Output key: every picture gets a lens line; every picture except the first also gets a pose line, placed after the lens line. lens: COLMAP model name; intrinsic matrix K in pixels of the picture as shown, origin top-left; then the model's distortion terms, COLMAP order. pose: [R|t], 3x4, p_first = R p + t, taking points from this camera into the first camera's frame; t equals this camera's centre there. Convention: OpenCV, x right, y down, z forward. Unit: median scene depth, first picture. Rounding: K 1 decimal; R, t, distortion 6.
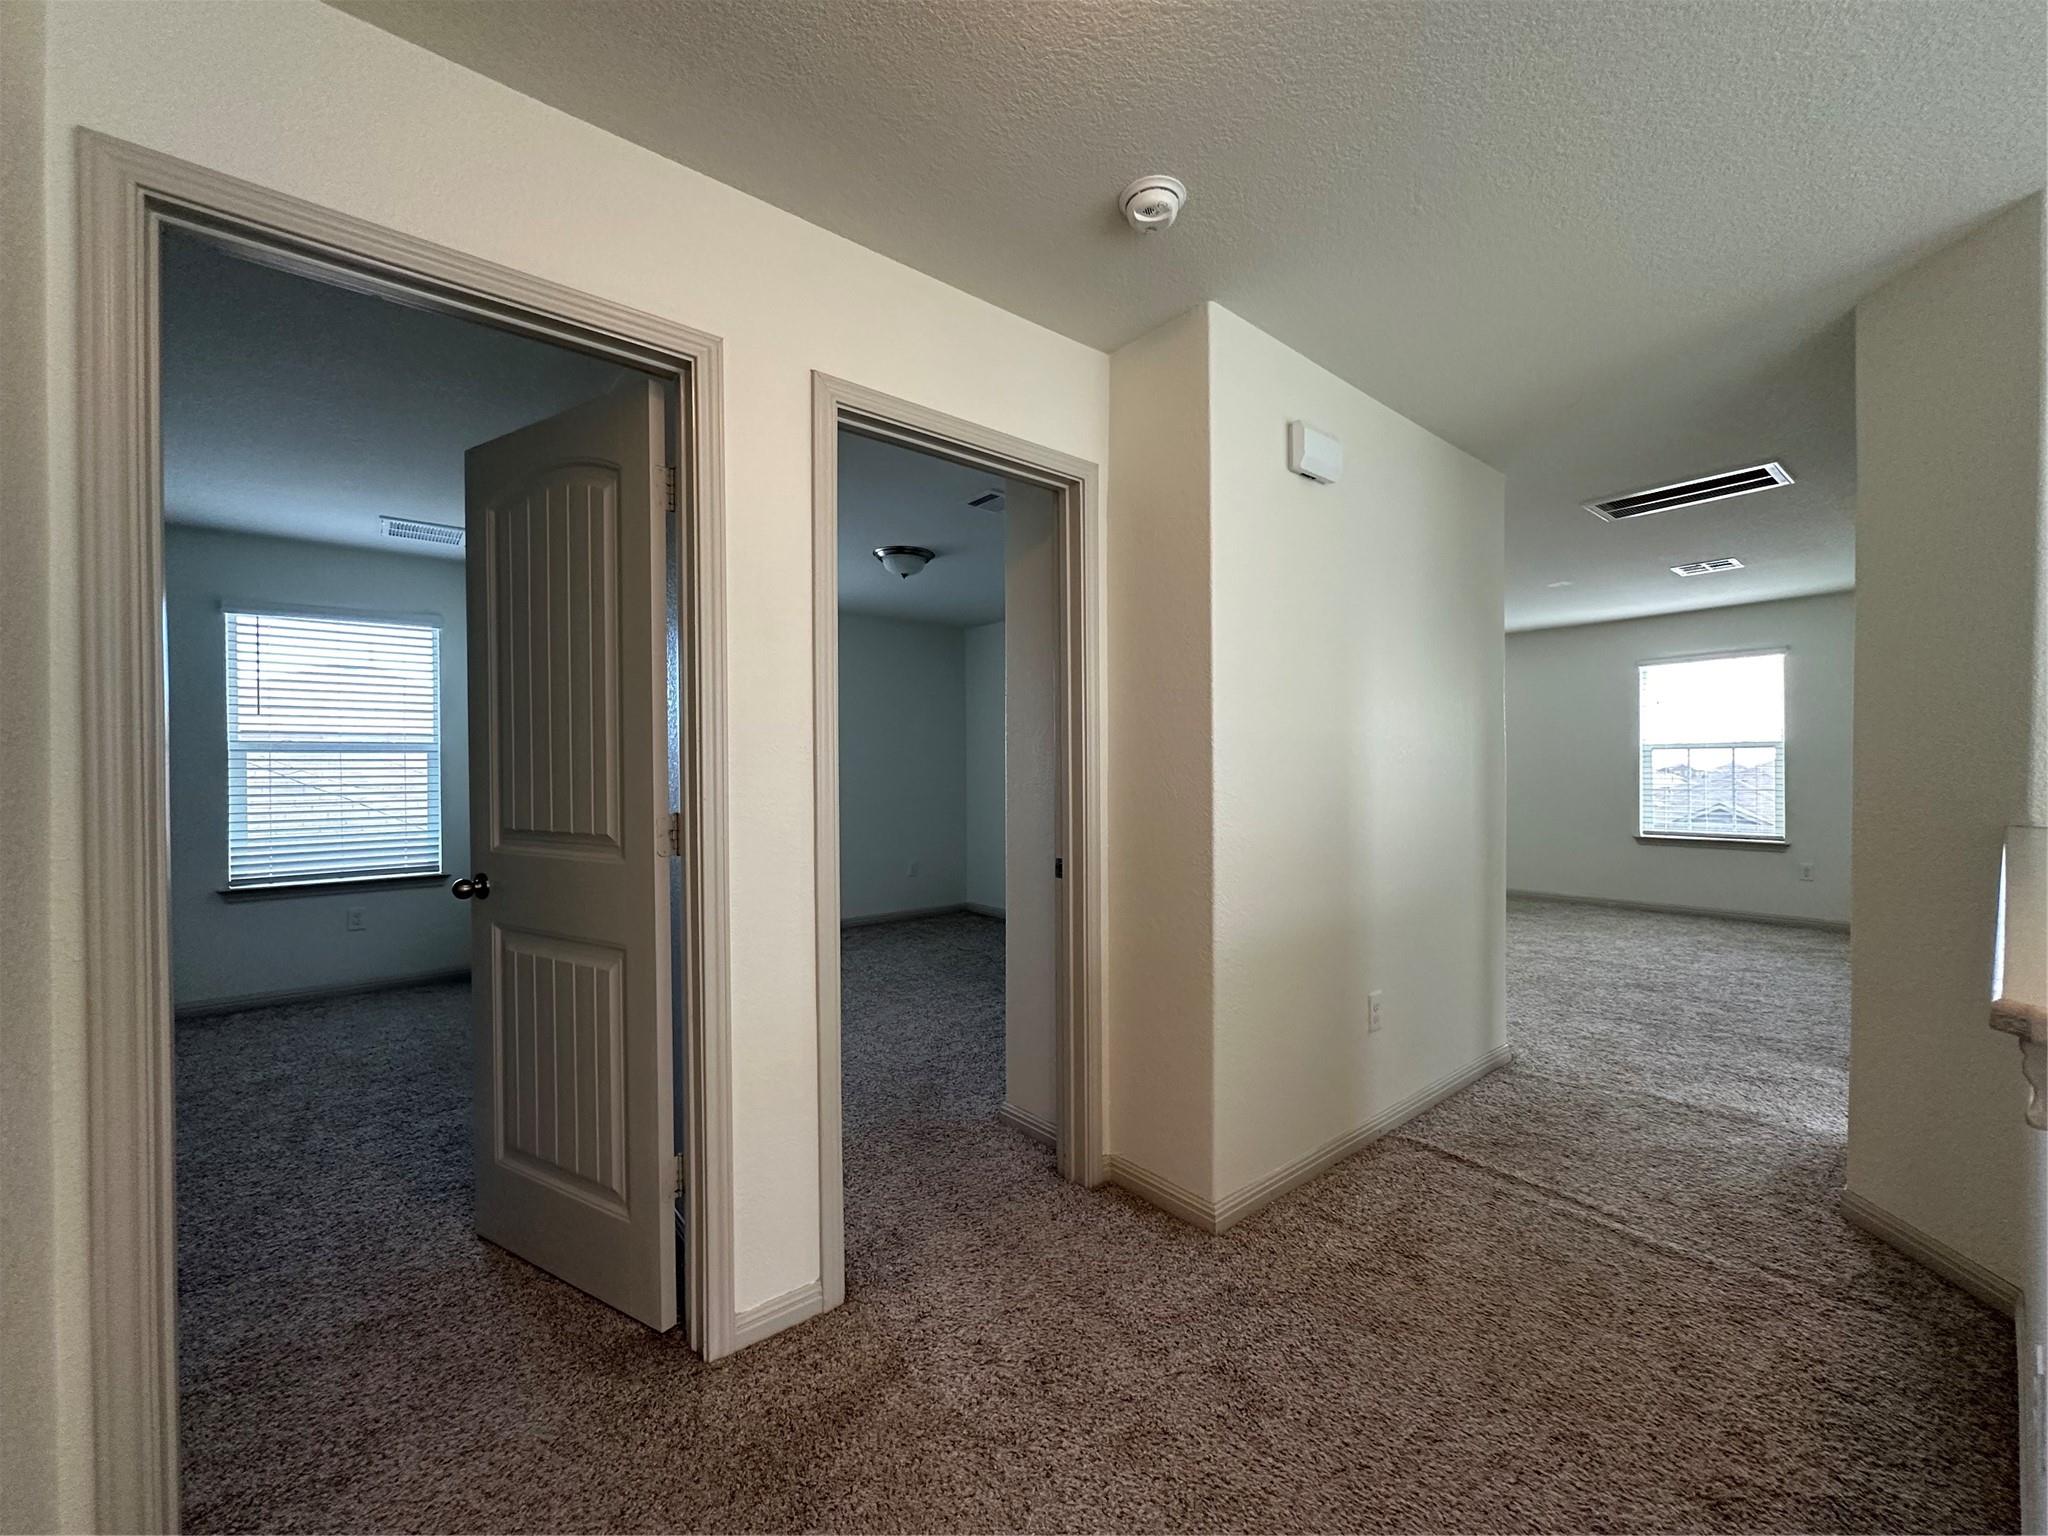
lens RADIAL K [[817.8, 0, 1026.3], [0, 817.8, 767.3], [0, 0, 1]] dist [-0.008250, 0.000605]
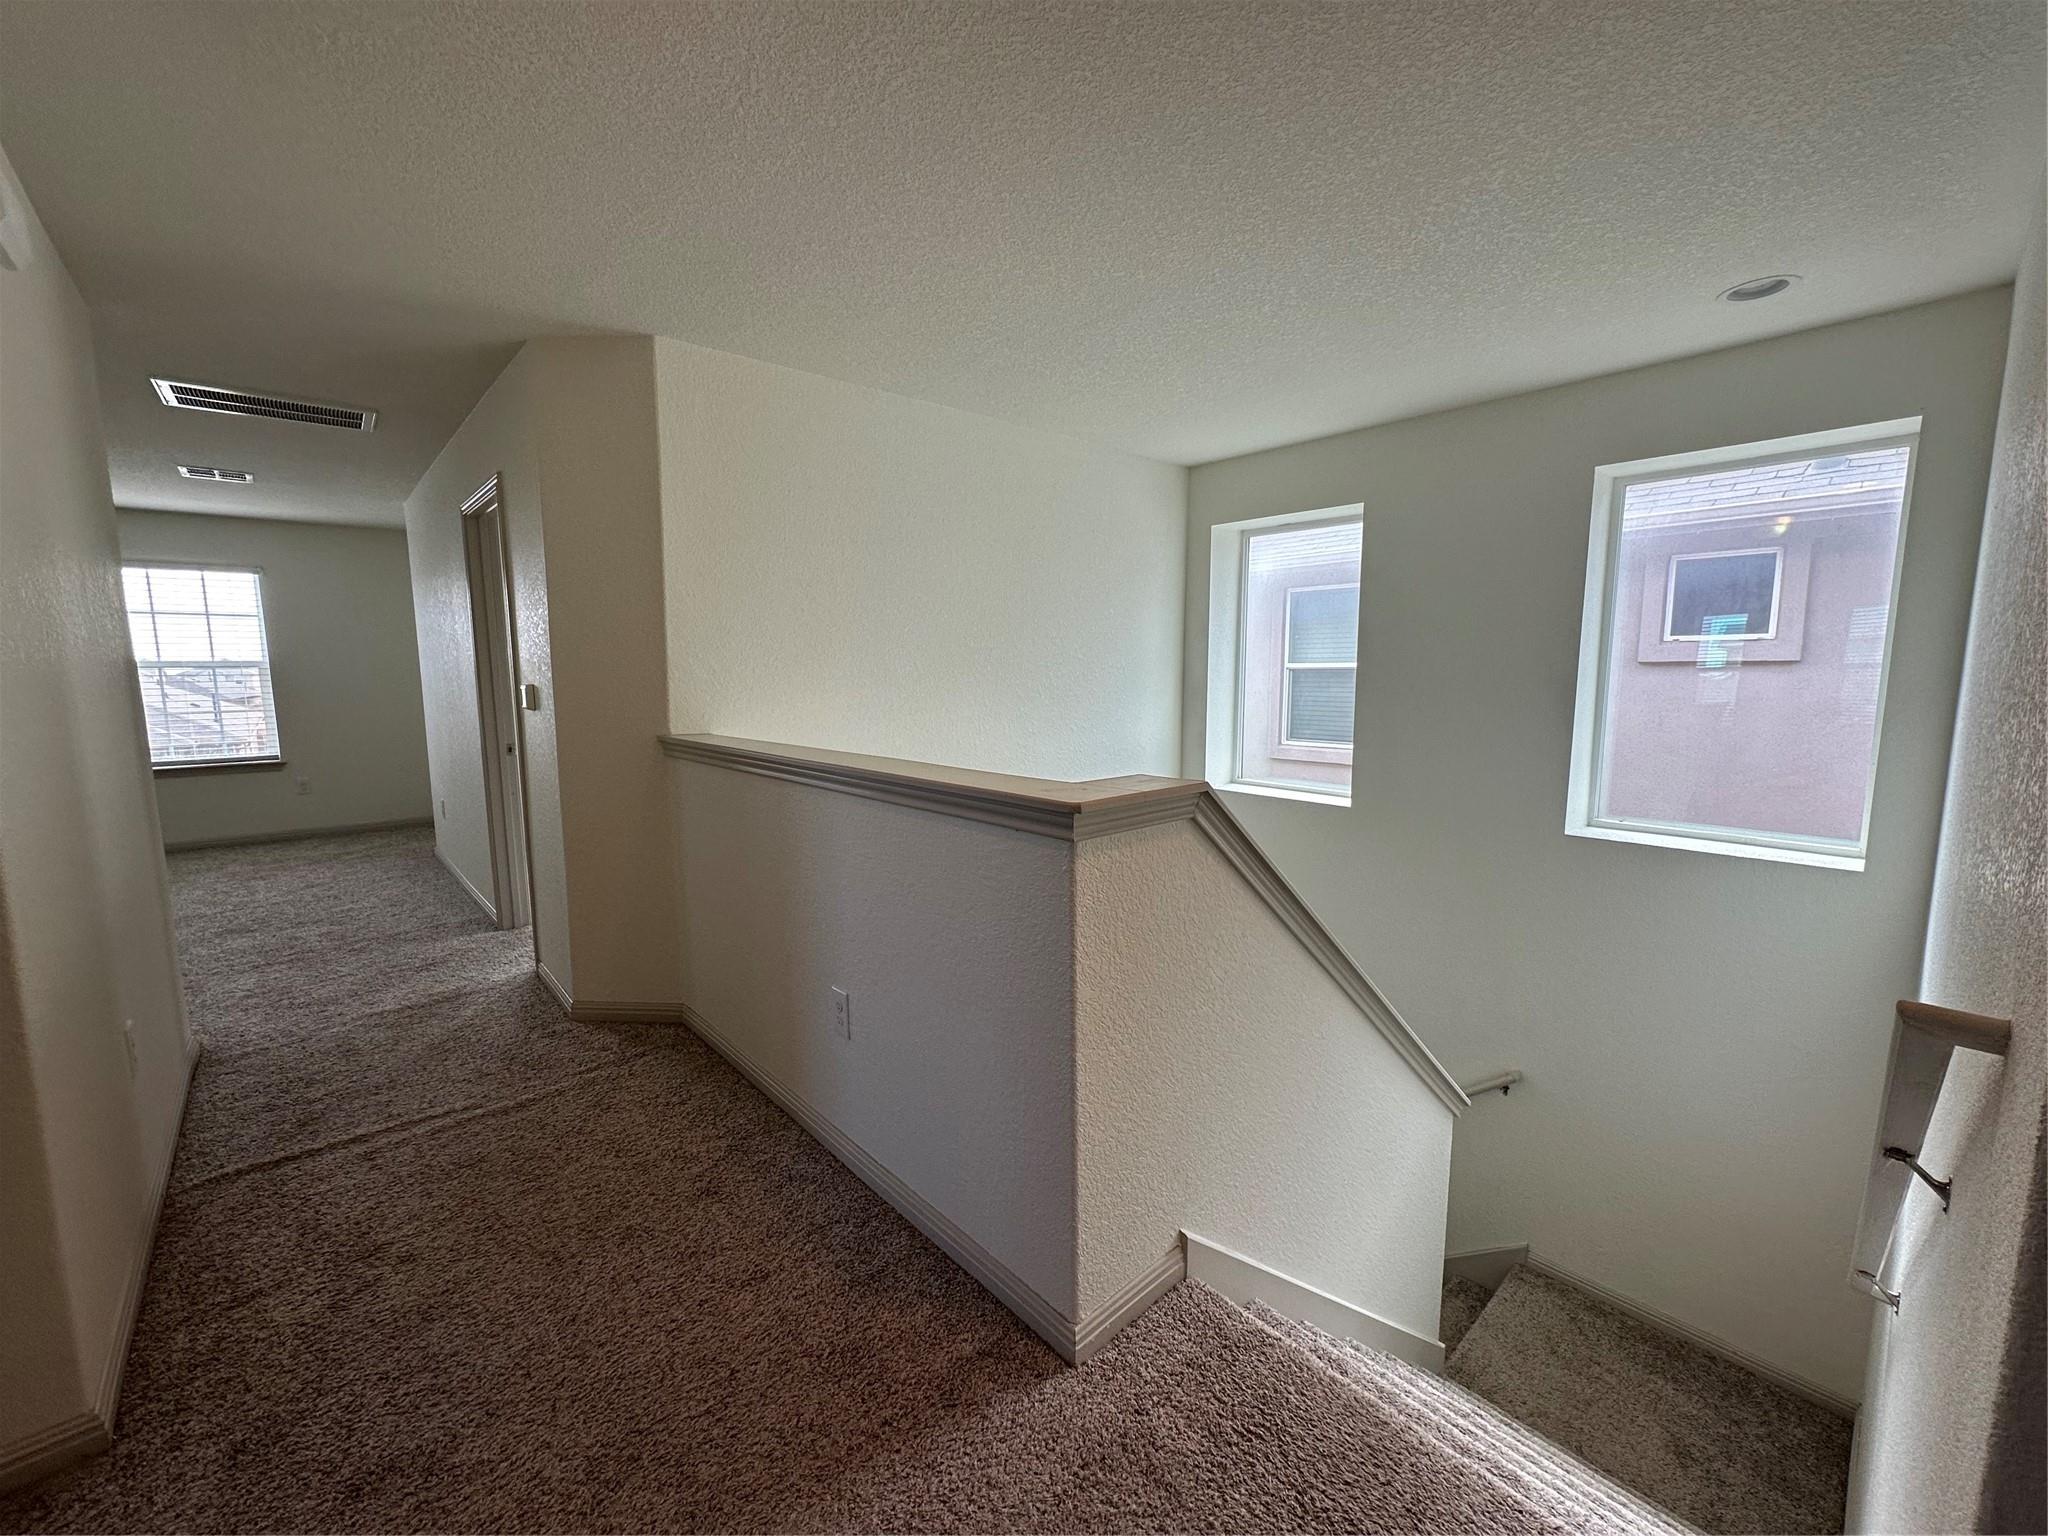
lens RADIAL K [[817.8, 0, 1026.8], [0, 817.8, 770.0], [0, 0, 1]] dist [-0.008250, 0.000605]
pose [[-0.055938, -0.117924, 0.991446, -0.315427], [0.002461, 0.992981, 0.118246, -0.034654], [-0.998431, 0.009055, -0.055256, 0.238397]]
